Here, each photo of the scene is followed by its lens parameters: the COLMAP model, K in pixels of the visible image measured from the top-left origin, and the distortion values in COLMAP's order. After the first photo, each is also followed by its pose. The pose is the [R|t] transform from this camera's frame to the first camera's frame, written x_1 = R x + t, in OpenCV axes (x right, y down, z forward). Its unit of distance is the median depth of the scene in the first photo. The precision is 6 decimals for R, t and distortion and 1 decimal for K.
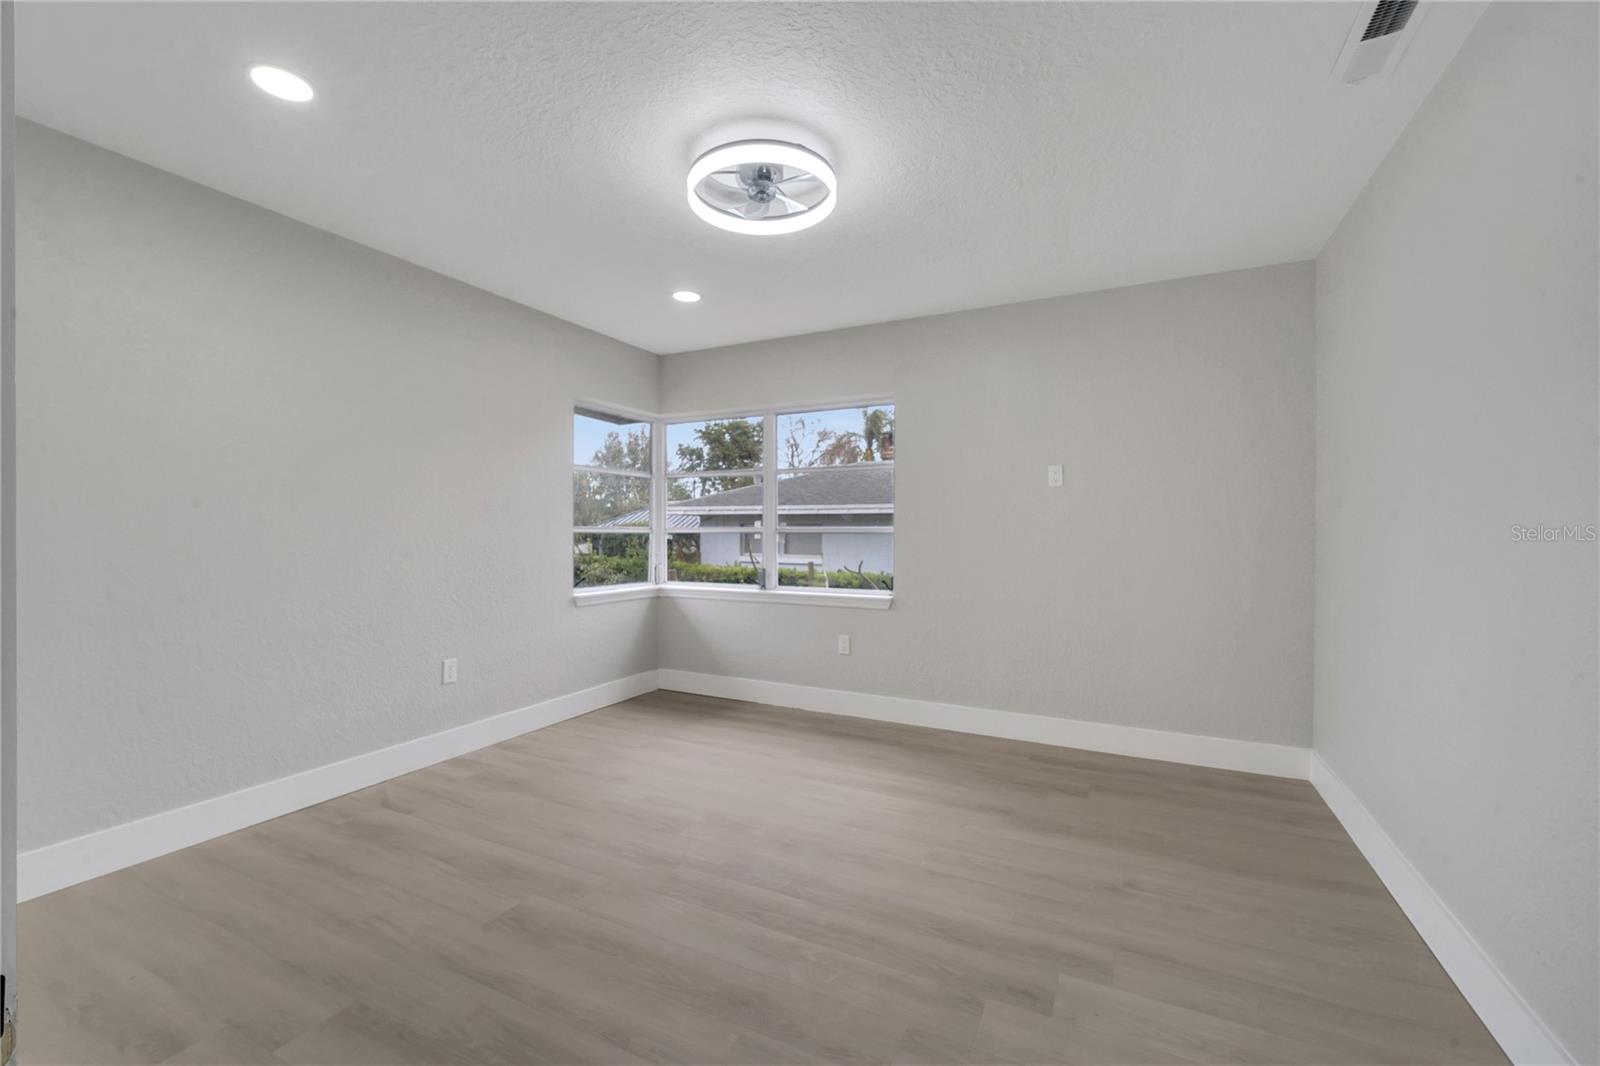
lens RADIAL K [[644.4, 0, 803.3], [0, 644.4, 542.4], [0, 0, 1]] dist [-0.001801, -0.000380]
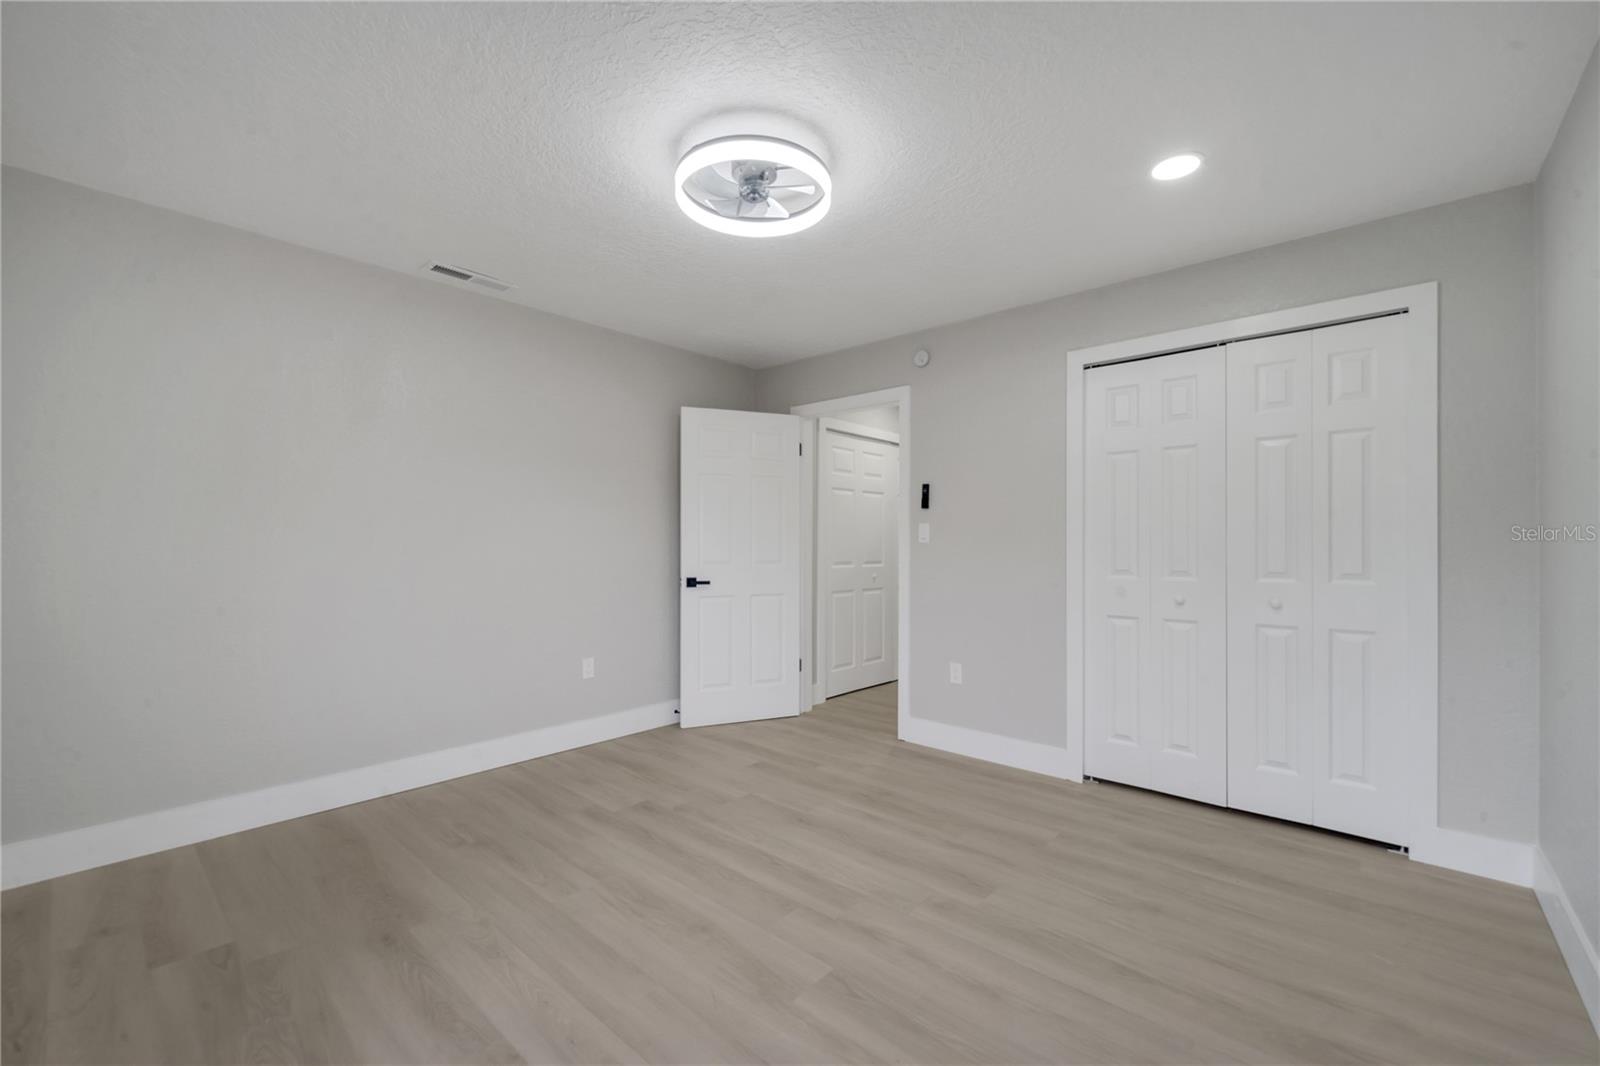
lens RADIAL K [[644.4, 0, 803.3], [0, 644.4, 542.4], [0, 0, 1]] dist [-0.001801, -0.000380]
pose [[-0.965634, -0.003403, 0.259885, -0.389350], [-0.002579, 0.999991, 0.003511, -0.027543], [-0.259894, 0.002720, -0.965633, 1.907798]]
